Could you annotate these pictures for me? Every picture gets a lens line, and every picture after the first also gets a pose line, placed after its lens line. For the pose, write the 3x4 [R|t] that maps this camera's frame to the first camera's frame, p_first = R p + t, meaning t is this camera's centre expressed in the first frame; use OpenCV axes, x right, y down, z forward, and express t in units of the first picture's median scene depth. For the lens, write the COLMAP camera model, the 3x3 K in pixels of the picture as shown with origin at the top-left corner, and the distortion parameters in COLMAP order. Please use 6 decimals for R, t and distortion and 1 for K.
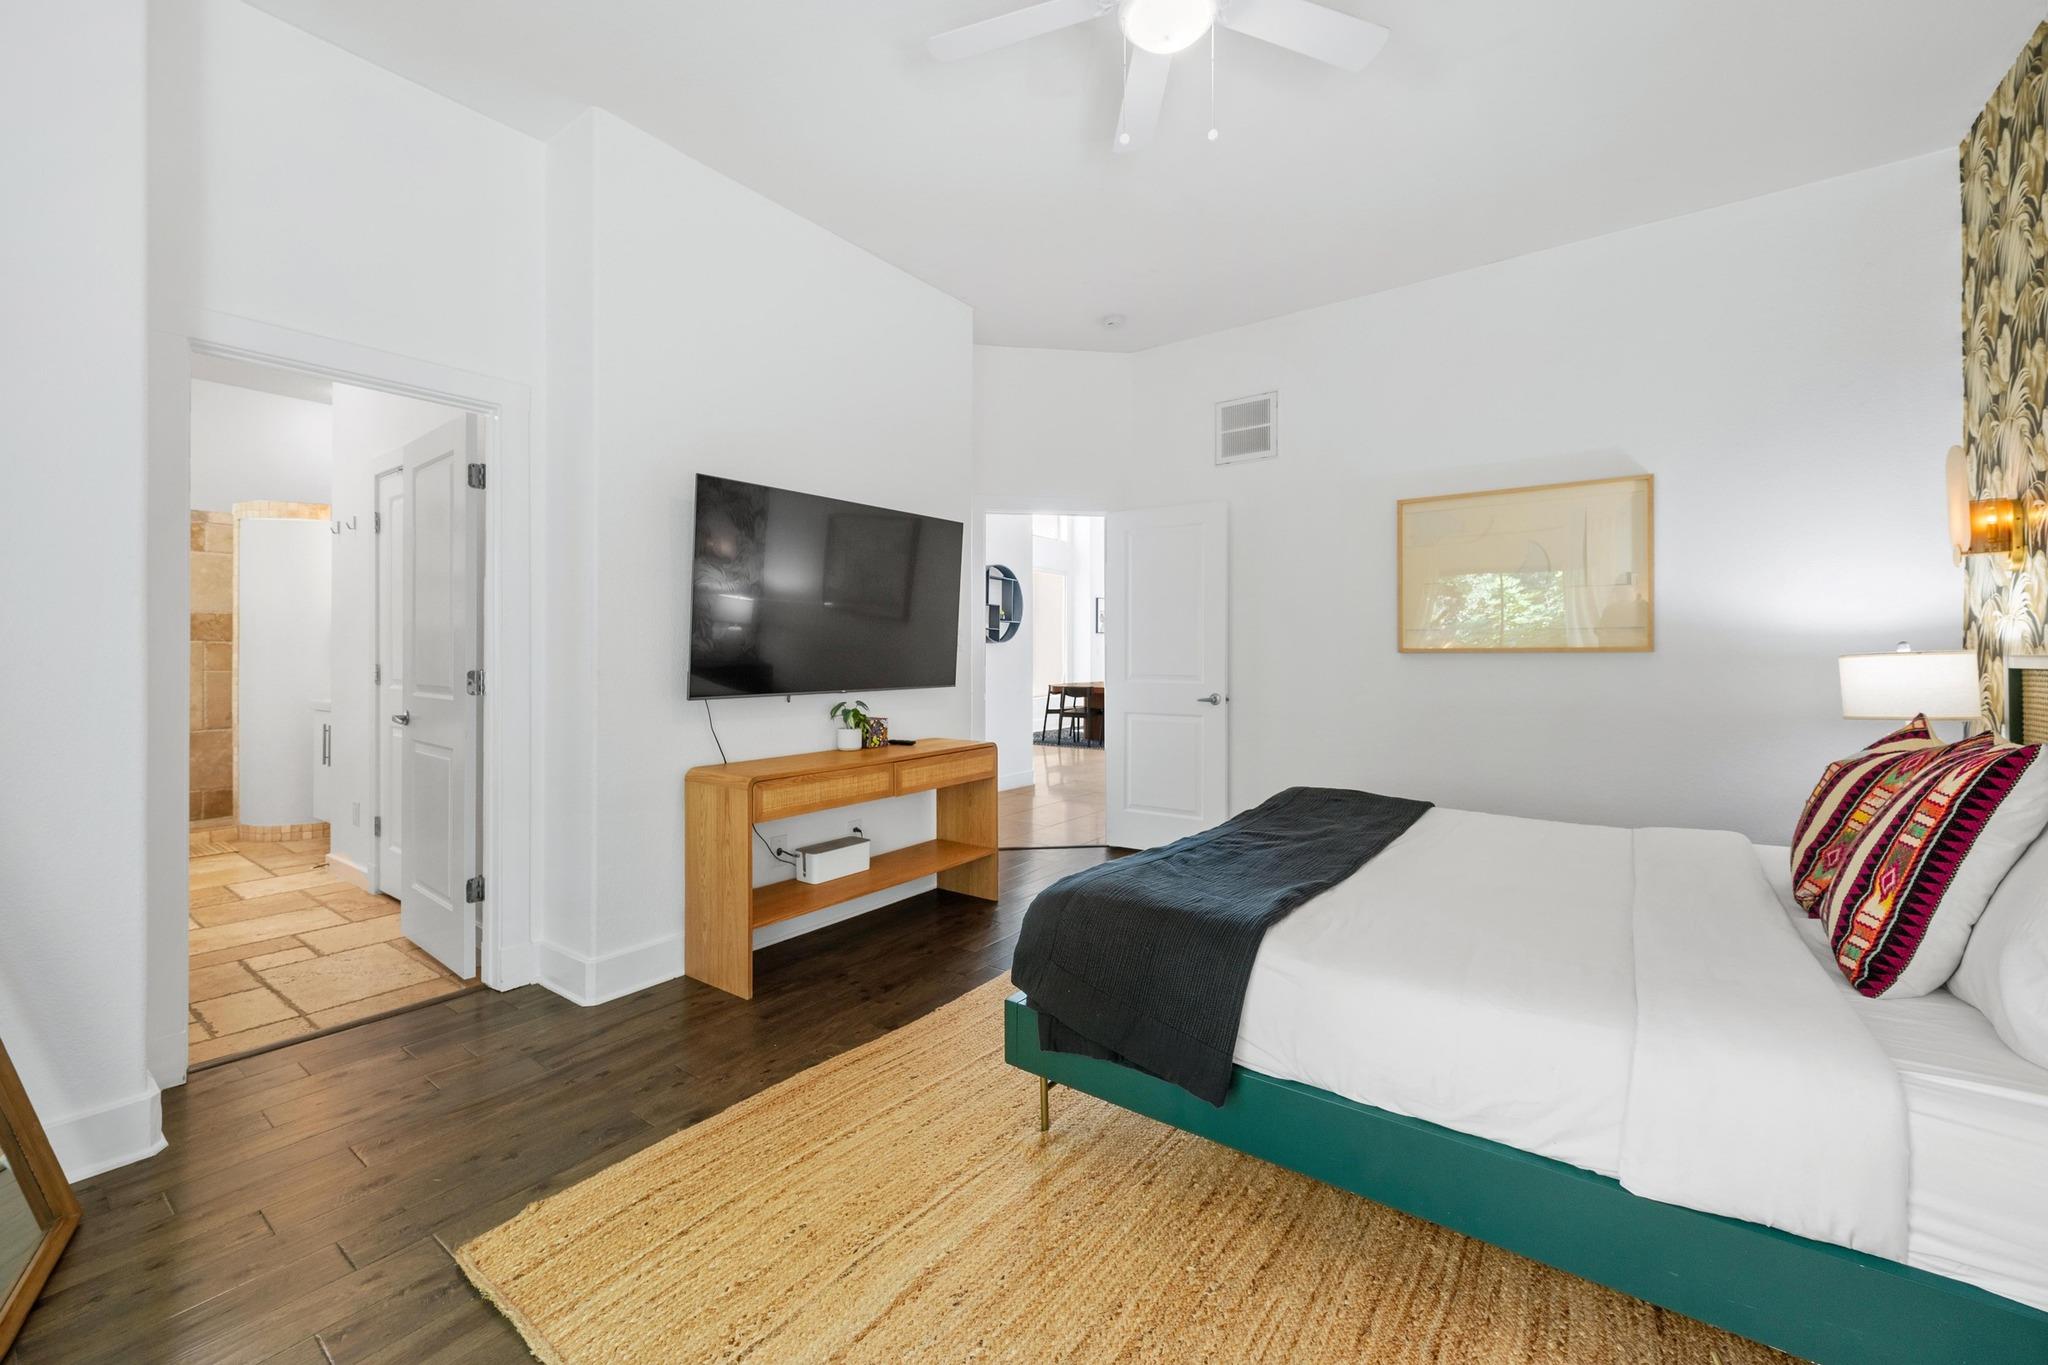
lens RADIAL K [[812.6, 0, 1024.4], [0, 812.6, 662.8], [0, 0, 1]] dist [0.004553, 0.000633]
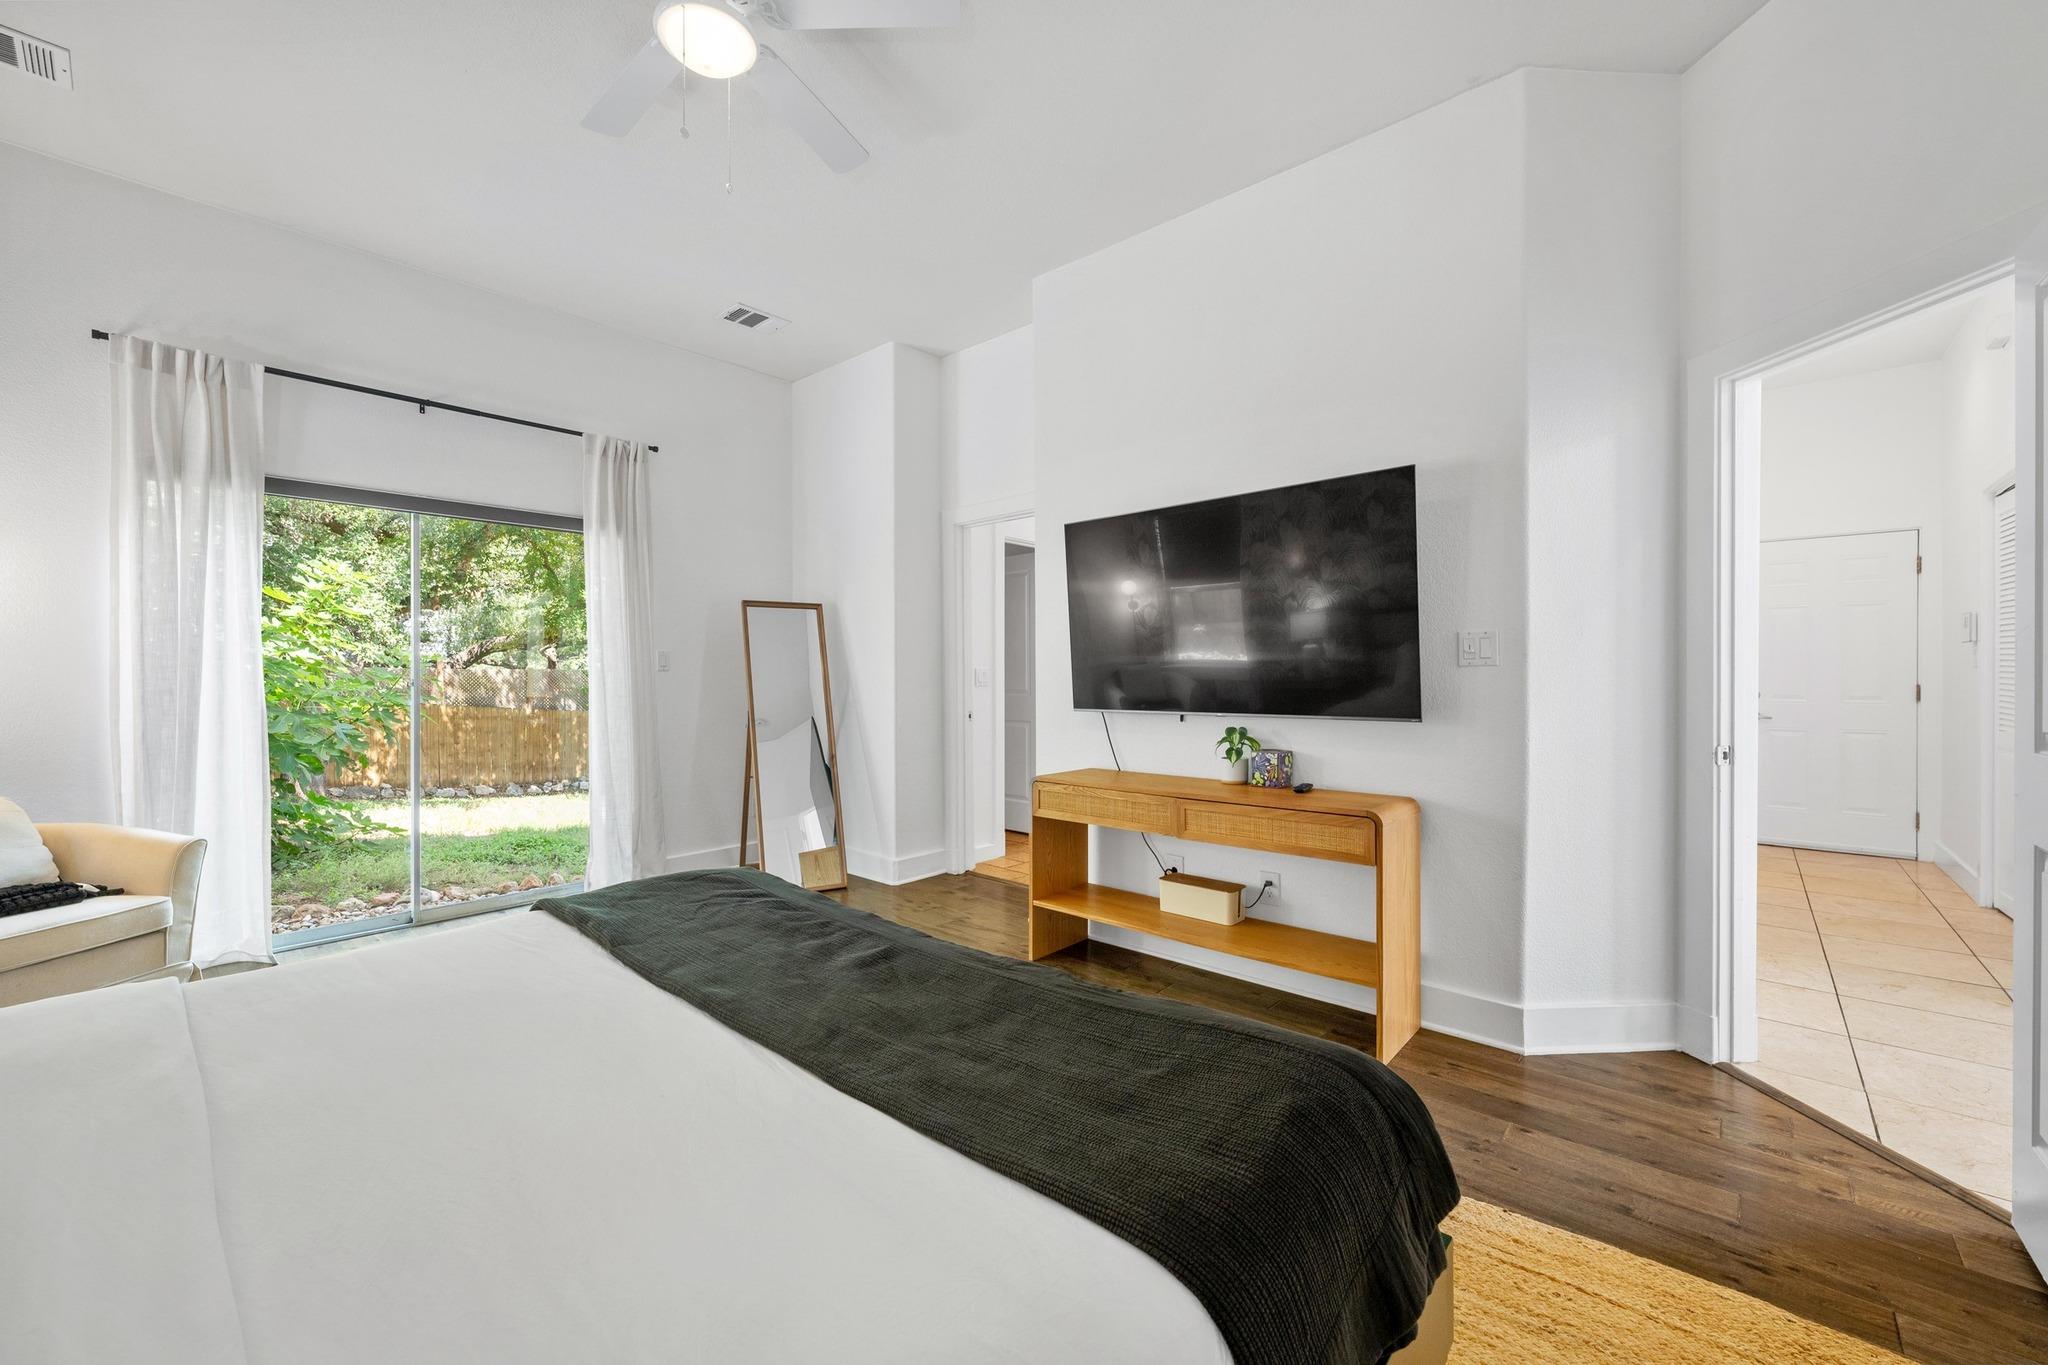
lens RADIAL K [[812.6, 0, 1023.0], [0, 812.6, 678.2], [0, 0, 1]] dist [0.004553, 0.000633]
pose [[-0.117558, 0.006529, -0.993045, 0.694595], [-0.005563, 0.999958, 0.007233, -0.008397], [0.993050, 0.006375, -0.117517, 0.932953]]
